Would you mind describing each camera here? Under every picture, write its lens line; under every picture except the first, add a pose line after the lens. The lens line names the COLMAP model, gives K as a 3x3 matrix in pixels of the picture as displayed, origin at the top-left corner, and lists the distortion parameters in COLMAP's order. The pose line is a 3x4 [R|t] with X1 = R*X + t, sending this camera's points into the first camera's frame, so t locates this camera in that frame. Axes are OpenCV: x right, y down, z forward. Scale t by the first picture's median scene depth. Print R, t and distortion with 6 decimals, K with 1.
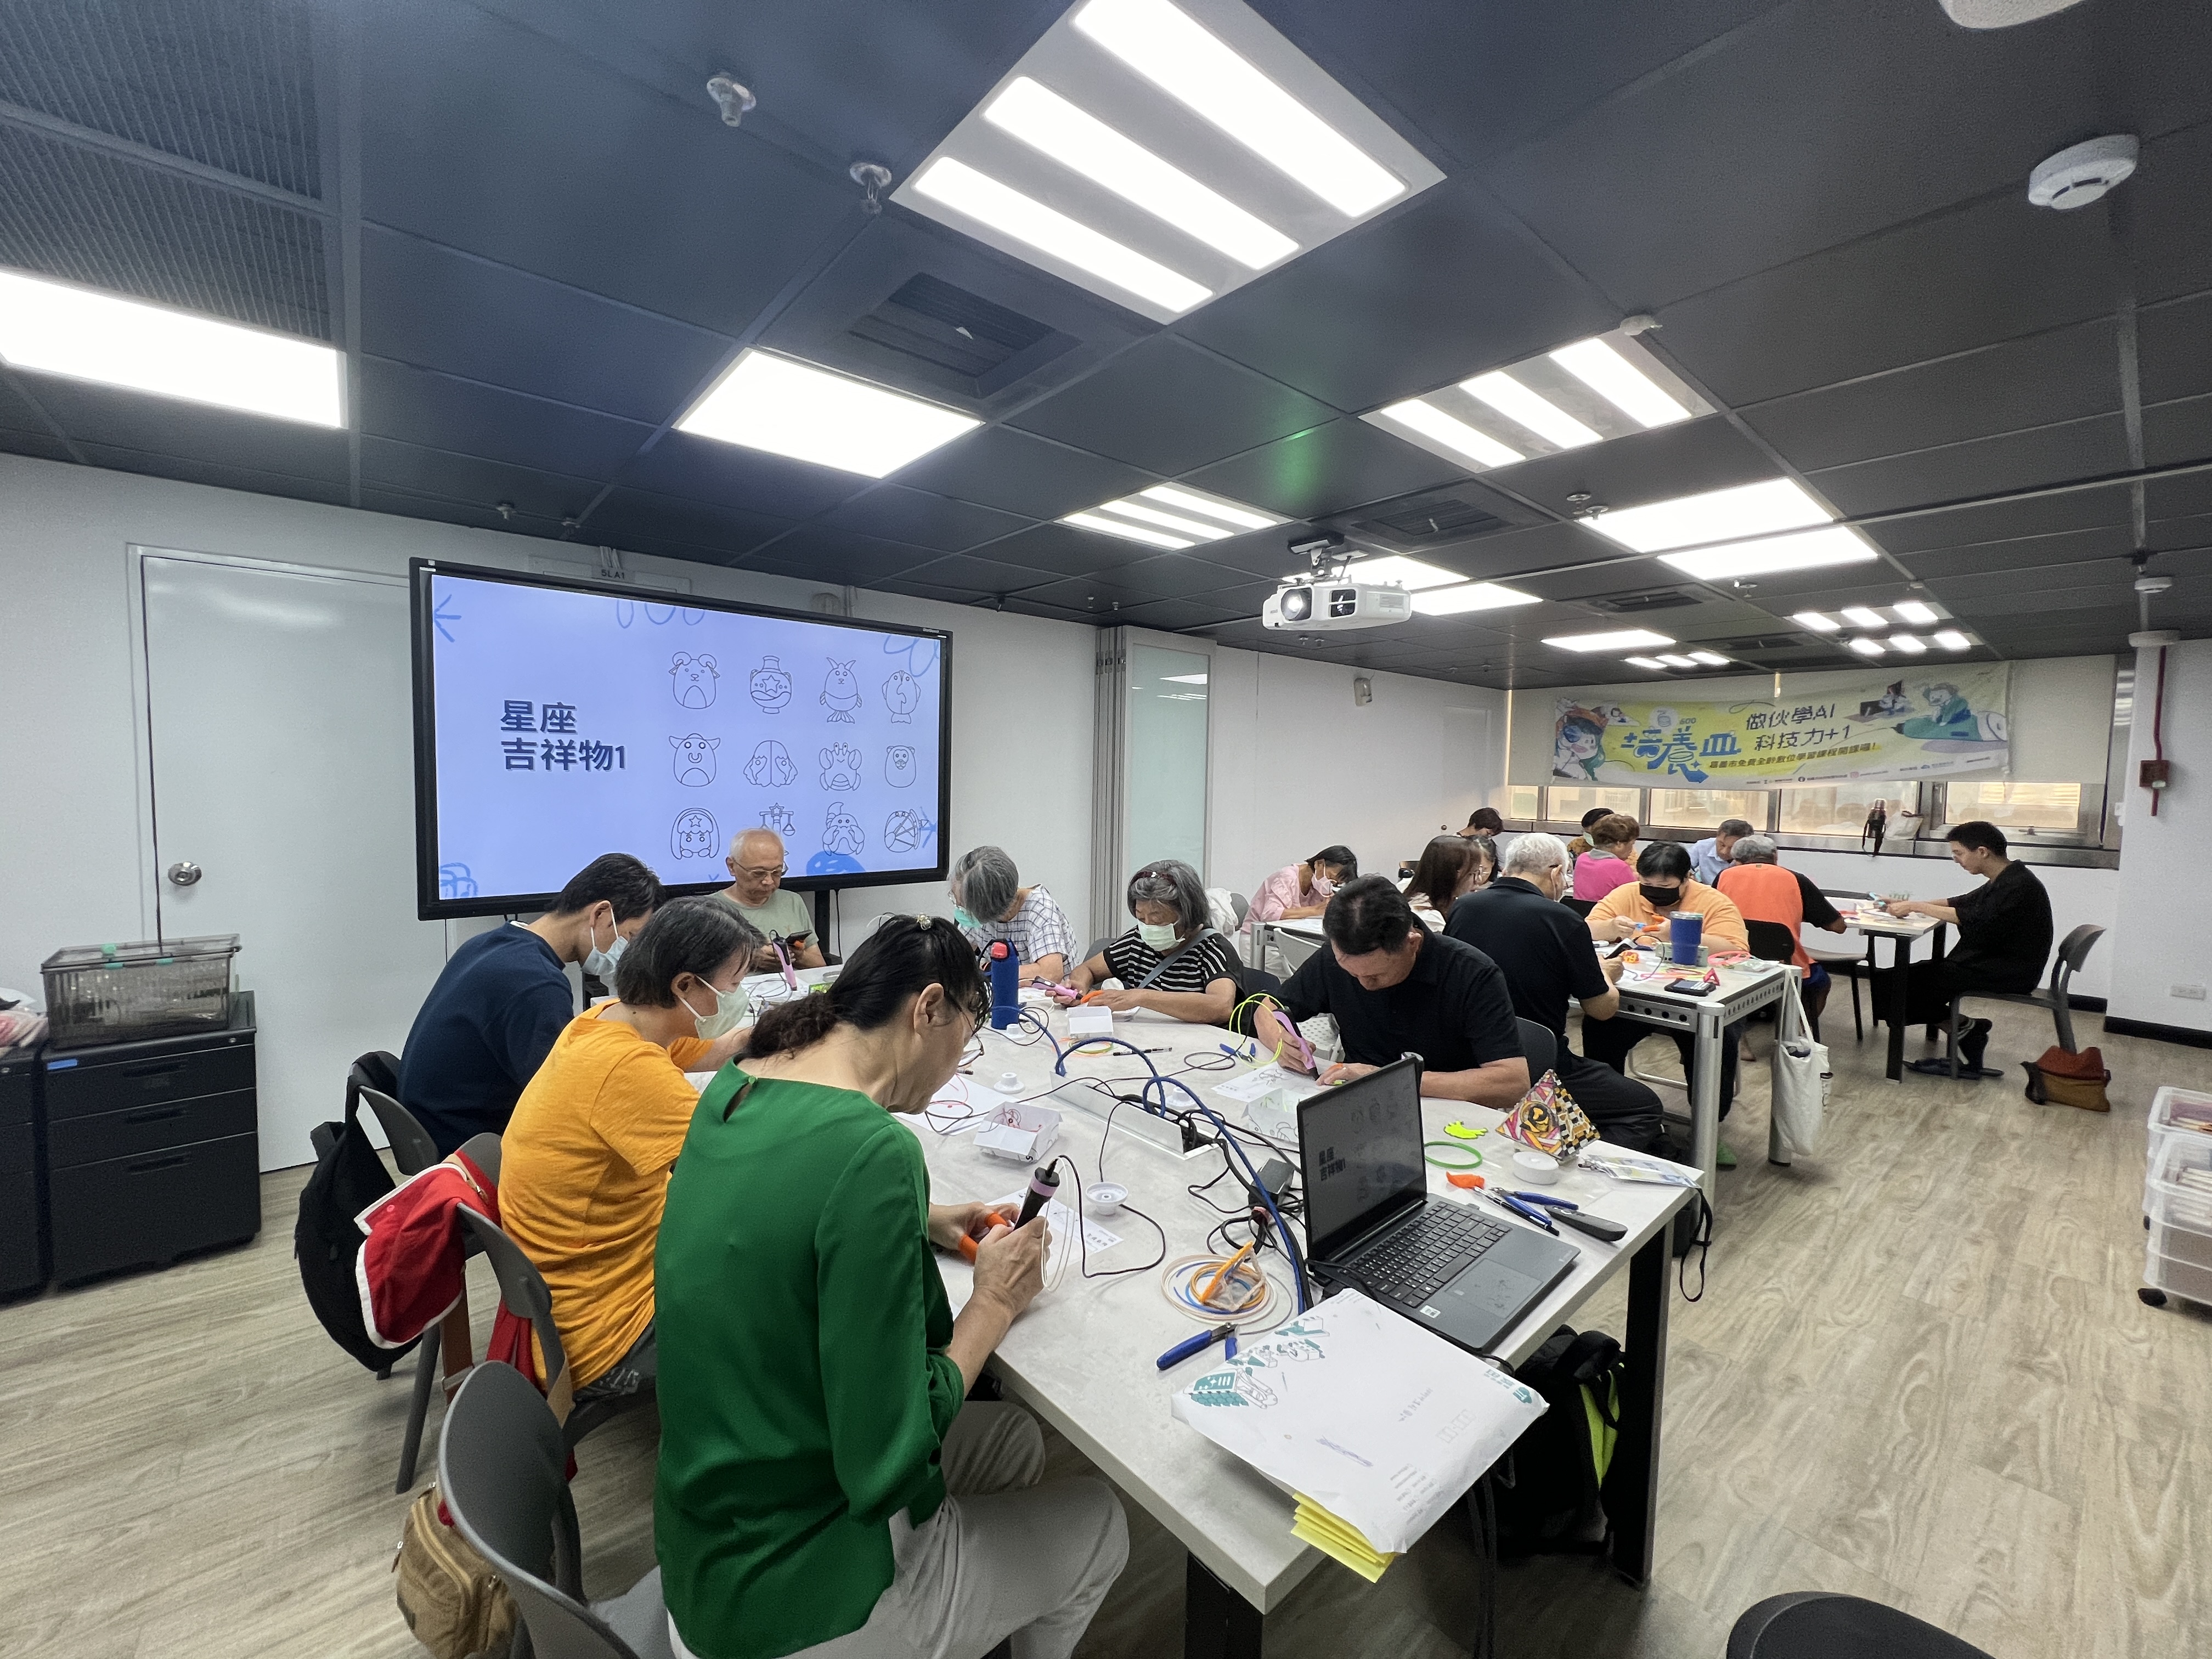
lens RADIAL K [[886.8, 0, 1113.2], [0, 886.8, 825.7], [0, 0, 1]] dist [0.000990, 0.000037]
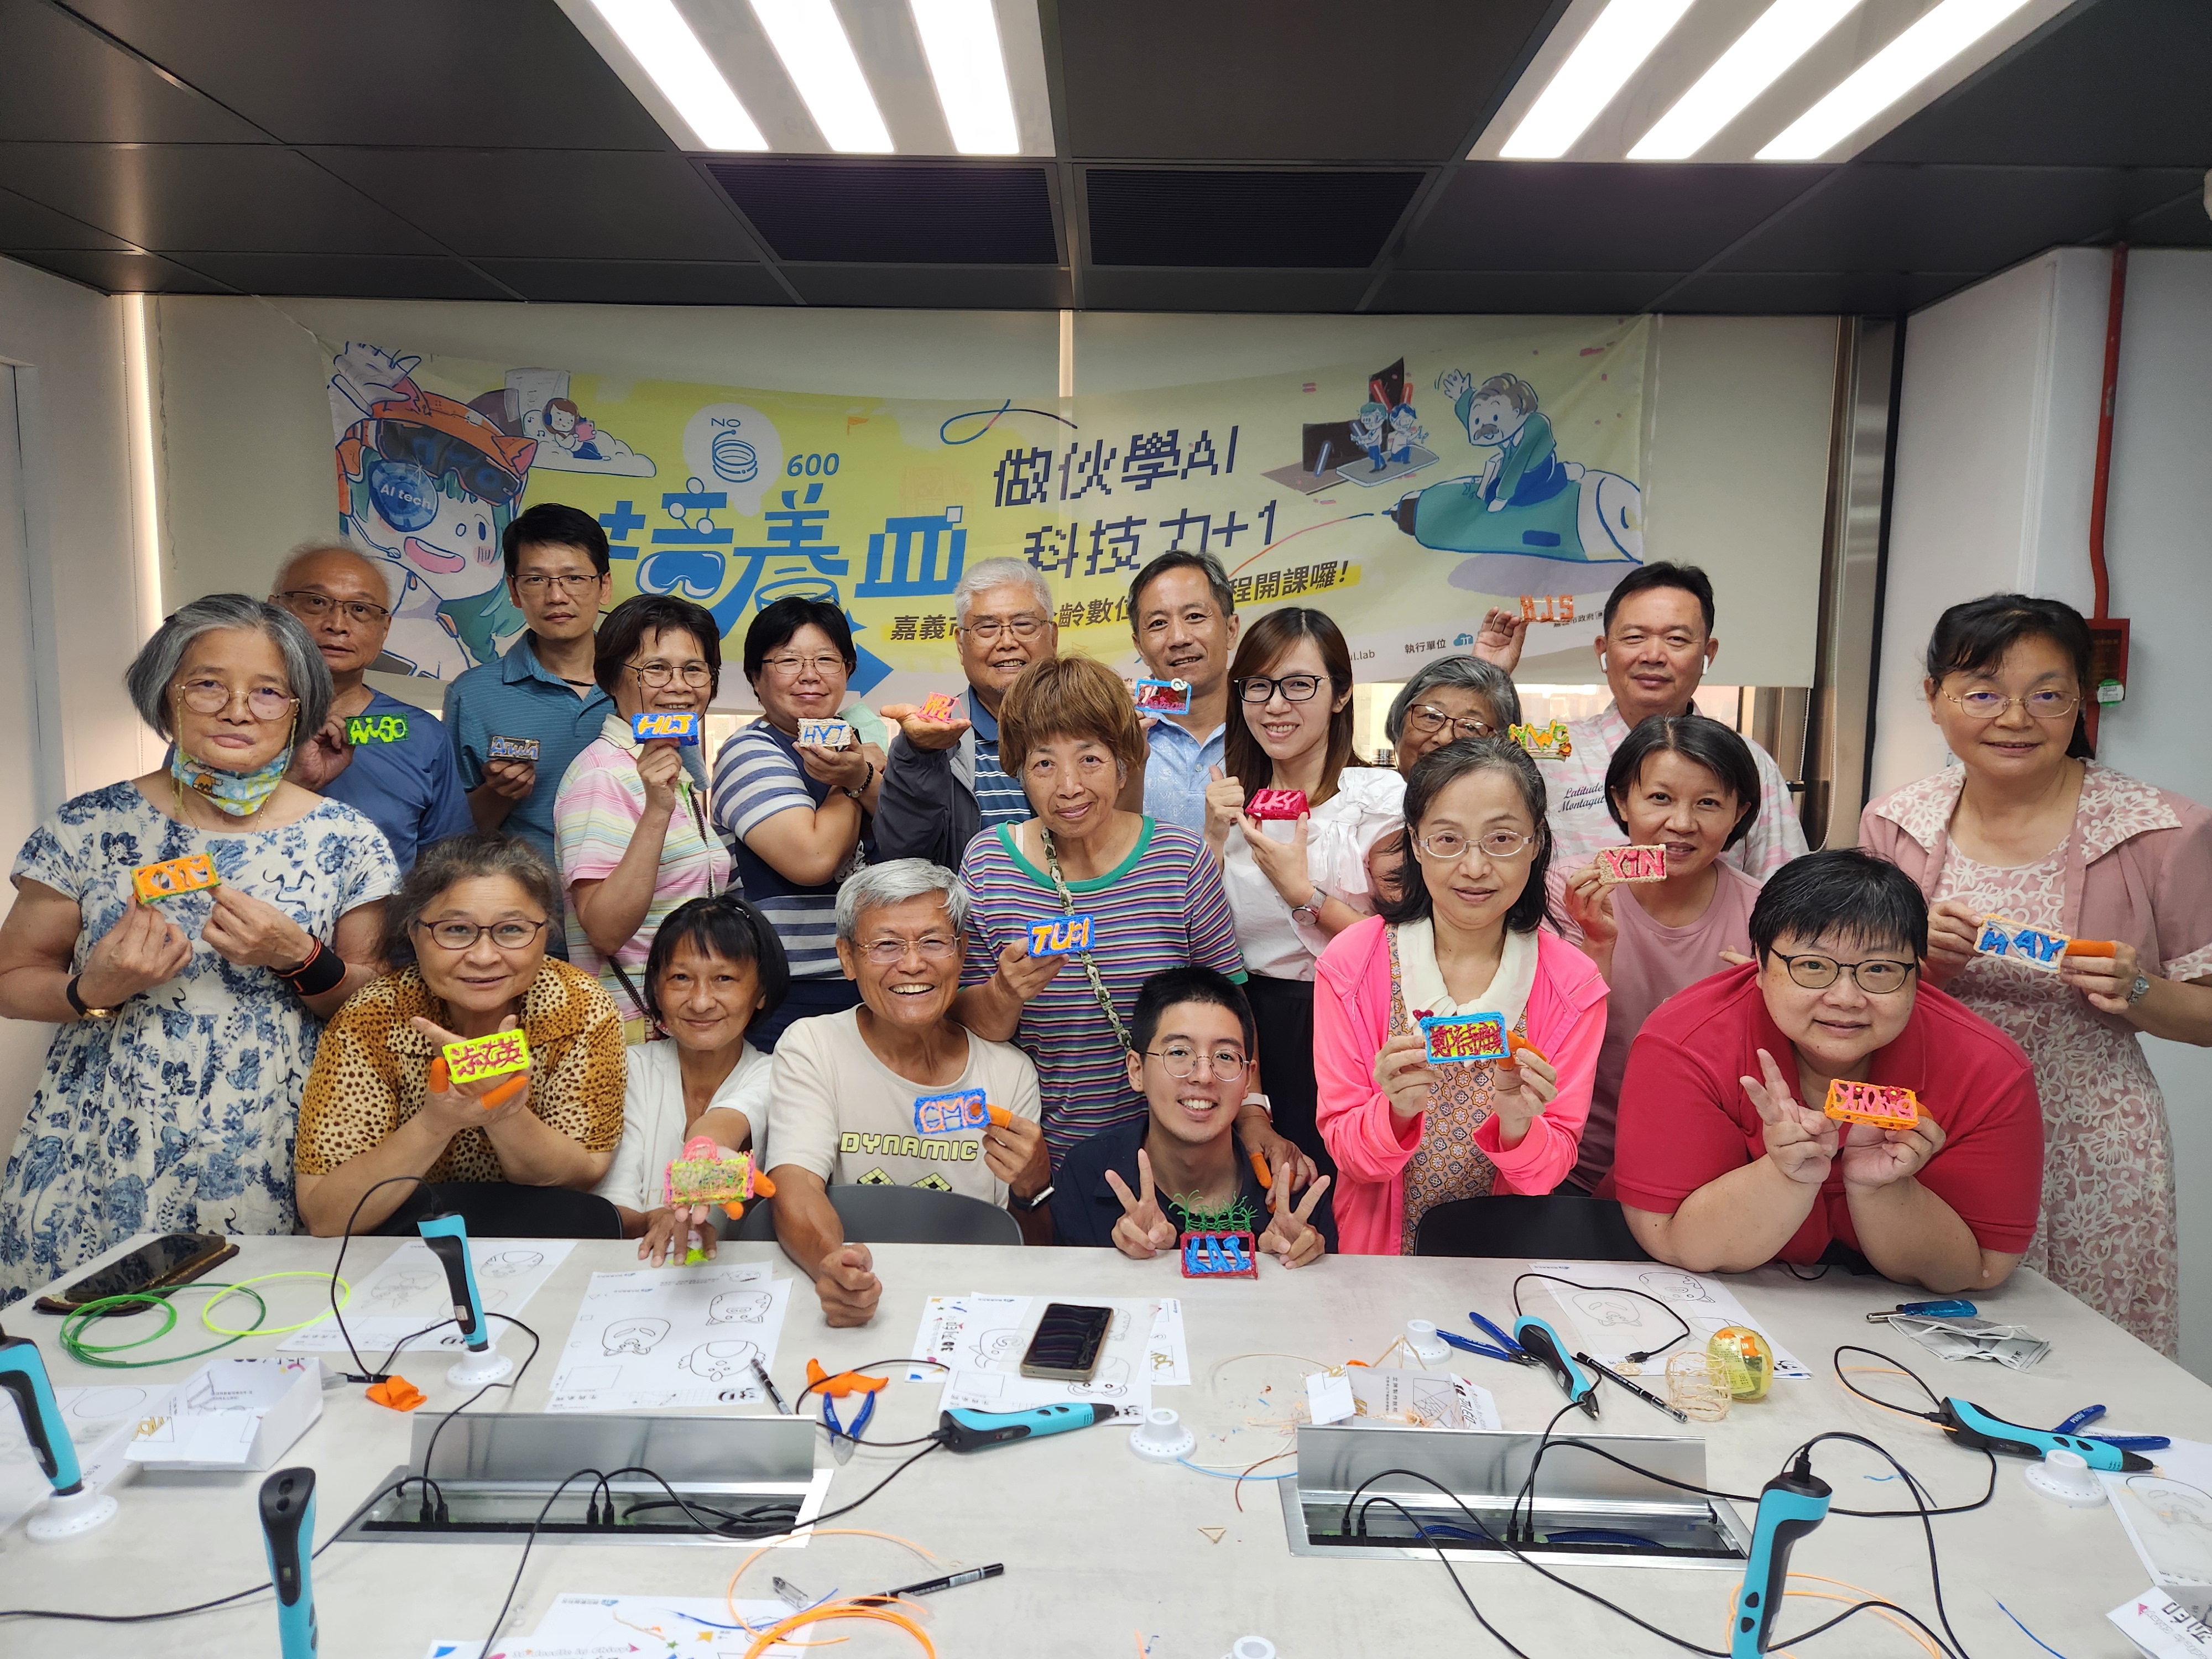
lens RADIAL K [[1479.7, 0, 1102.5], [0, 1479.7, 833.2], [0, 0, 1]] dist [0.010953, 0.000671]
pose [[0.664799, -0.095433, 0.740901, 0.379479], [0.044509, 0.995104, 0.088238, -0.044282], [-0.745695, -0.025684, 0.665793, 0.662059]]
